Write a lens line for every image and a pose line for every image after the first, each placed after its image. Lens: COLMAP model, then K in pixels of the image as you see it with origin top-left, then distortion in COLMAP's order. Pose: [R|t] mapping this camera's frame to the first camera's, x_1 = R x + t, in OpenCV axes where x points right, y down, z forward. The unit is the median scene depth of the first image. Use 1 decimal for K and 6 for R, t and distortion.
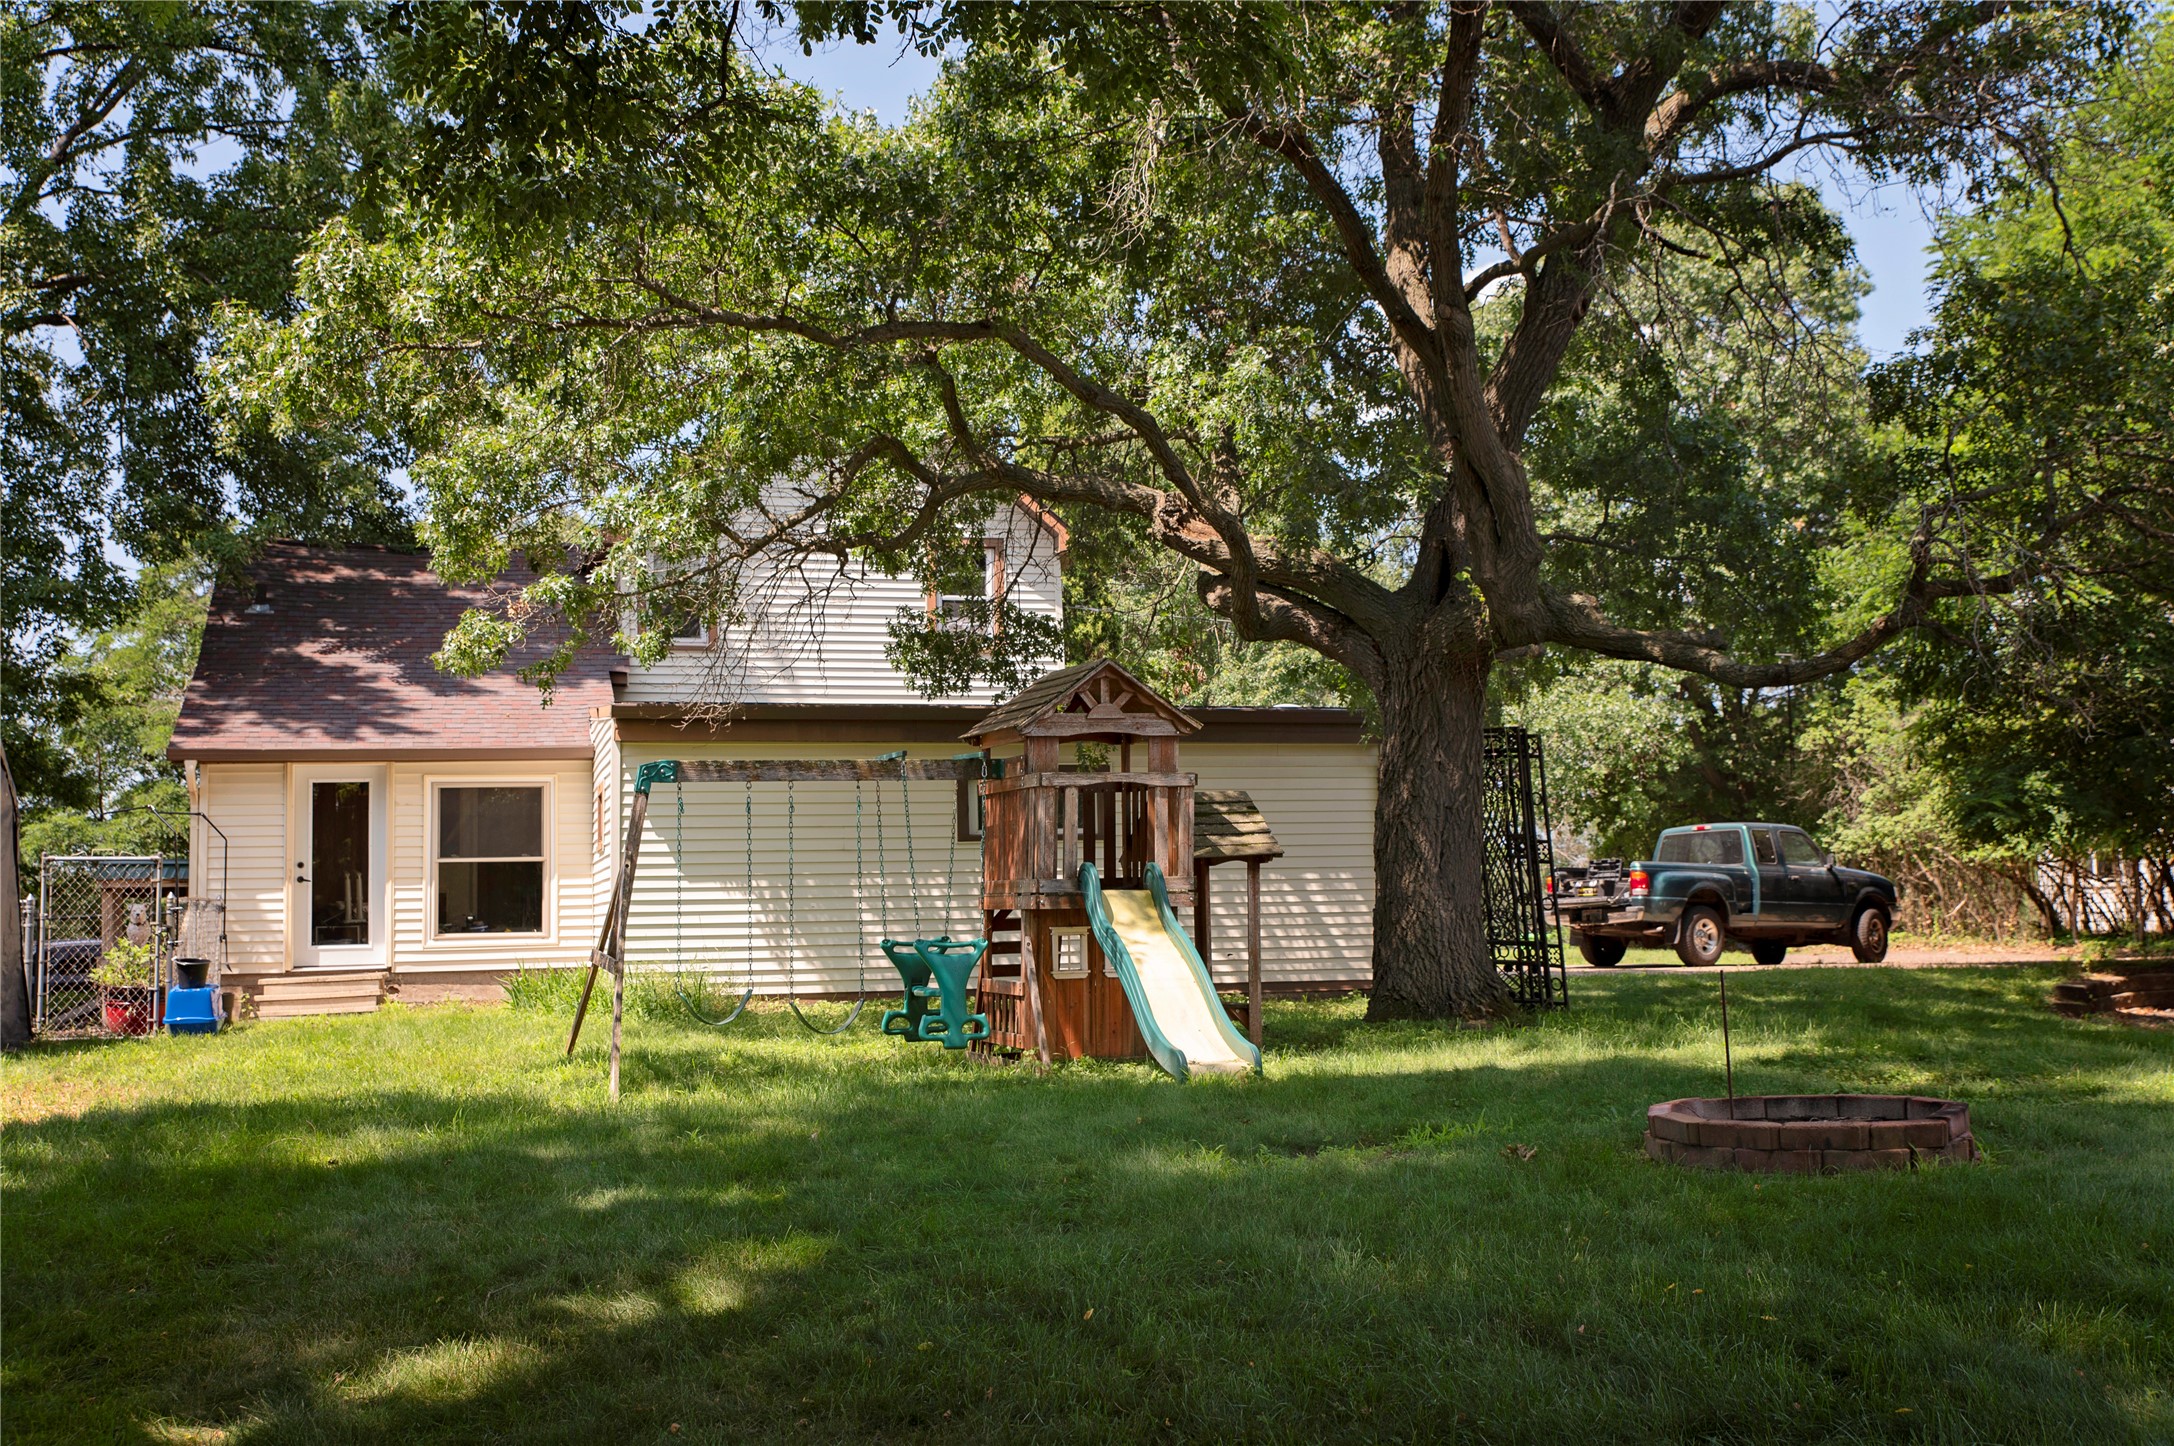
lens RADIAL K [[2360.7, 0, 1115.5], [0, 2360.7, 721.8], [0, 0, 1]] dist [0.017251, 0.011464]
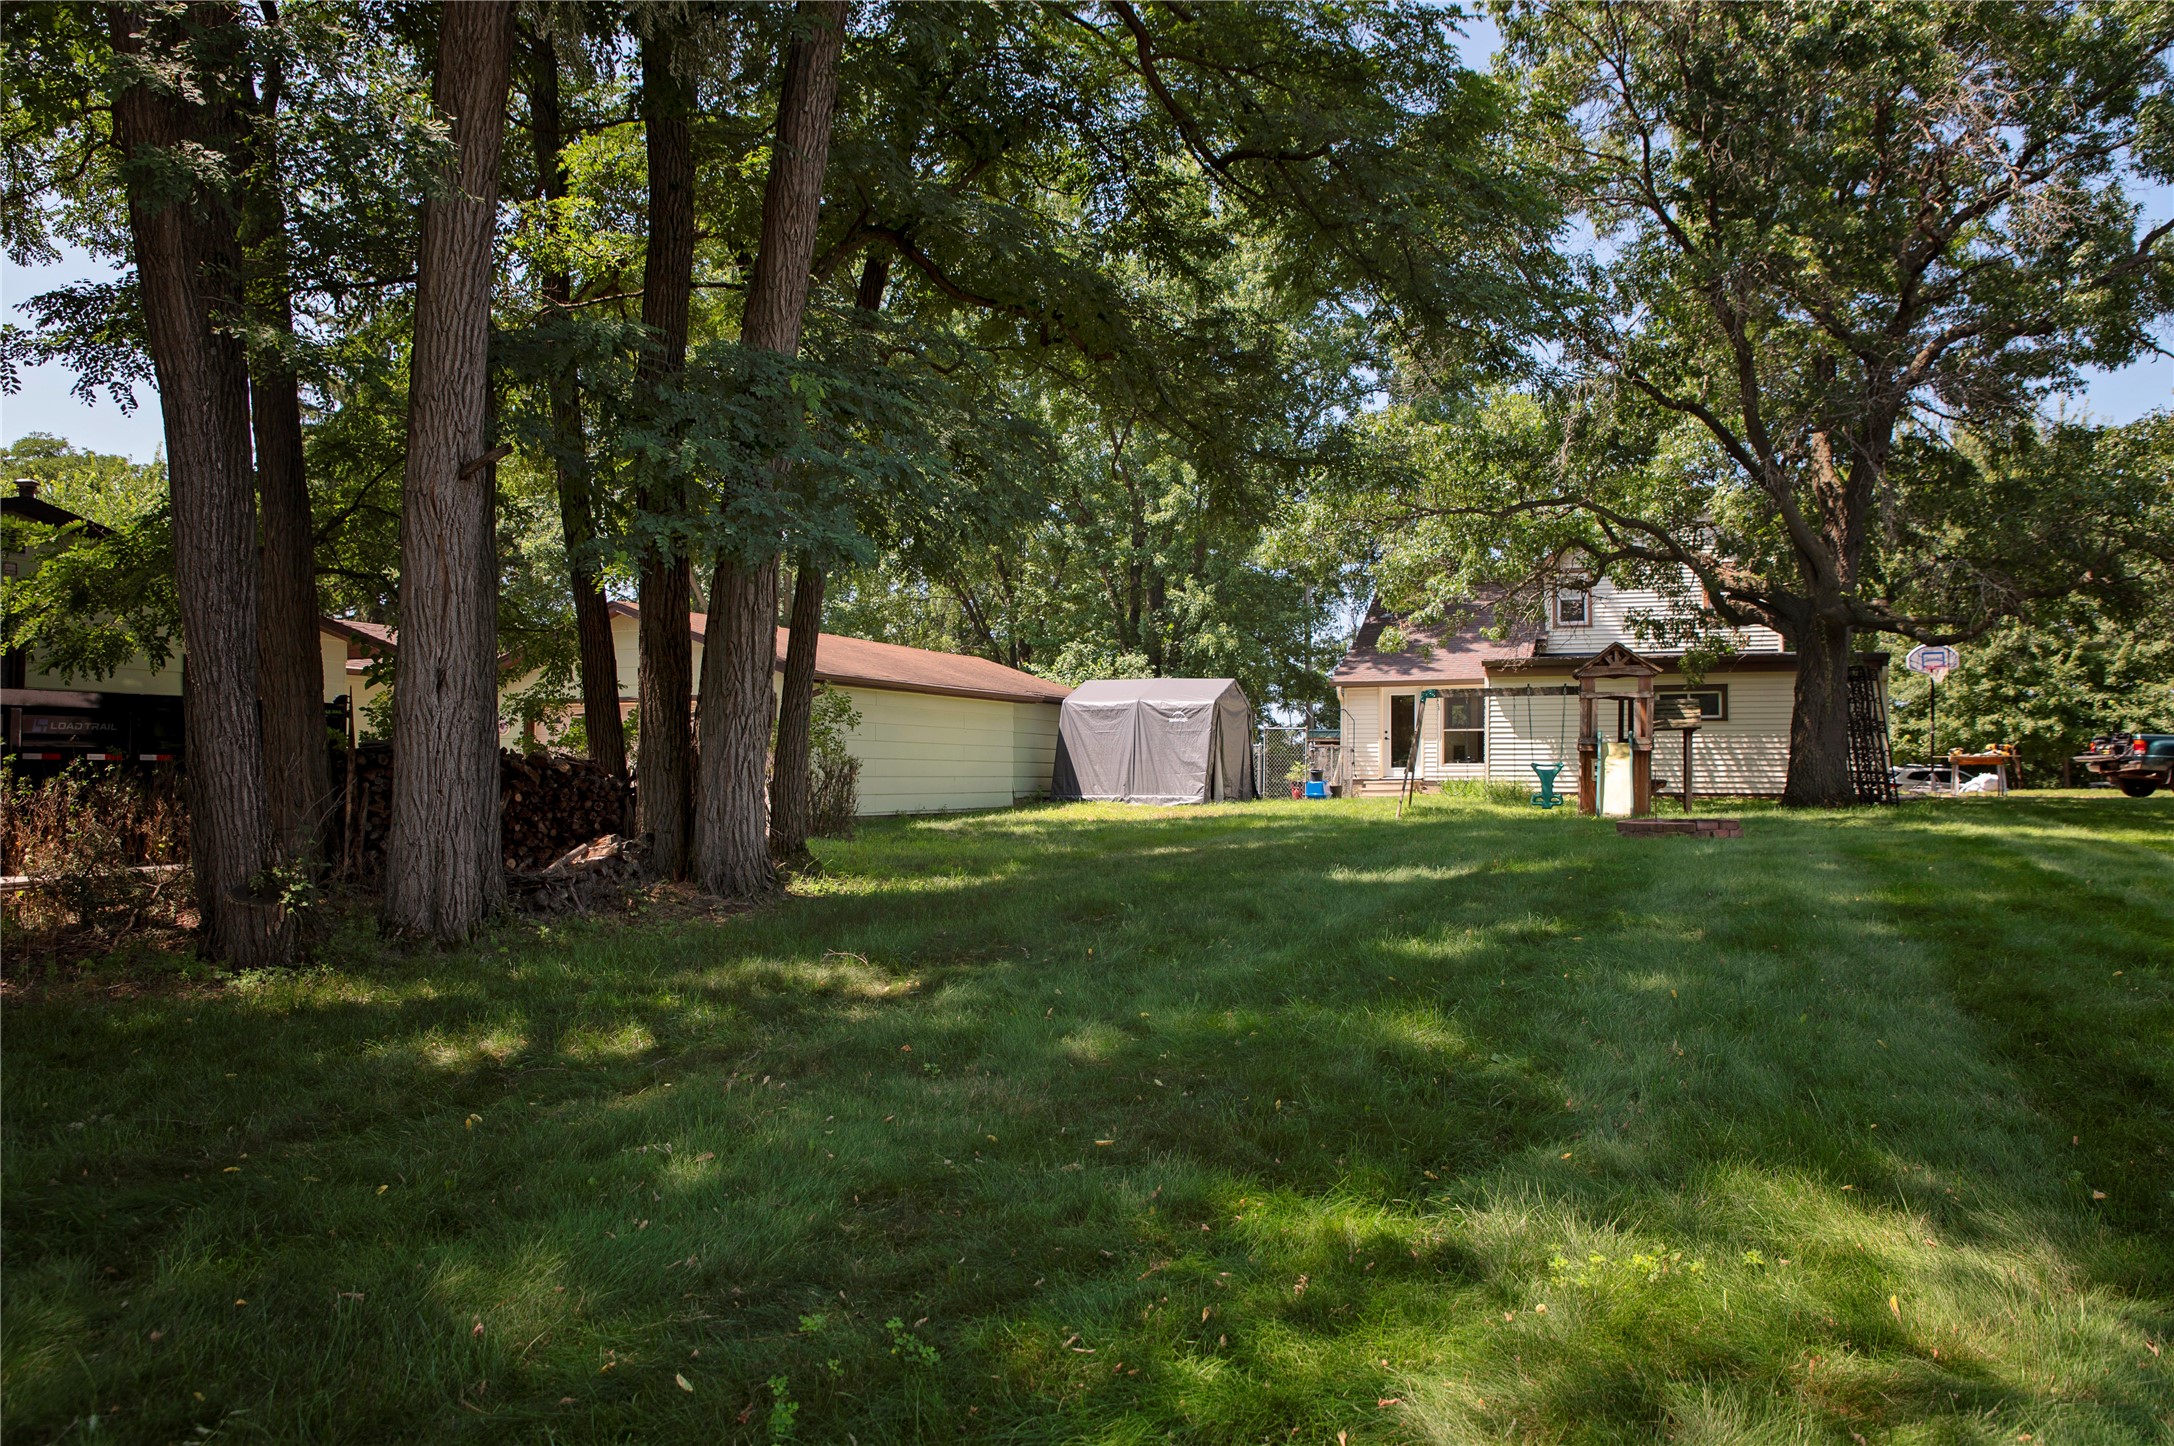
lens RADIAL K [[1476.1, 0, 1085.0], [0, 1476.1, 733.6], [0, 0, 1]] dist [-0.132202, 0.091579]
pose [[0.786932, 0.004852, -0.617021, 0.291269], [0.031413, 0.998357, 0.047913, -0.013677], [0.616240, -0.057087, 0.785487, -0.271109]]
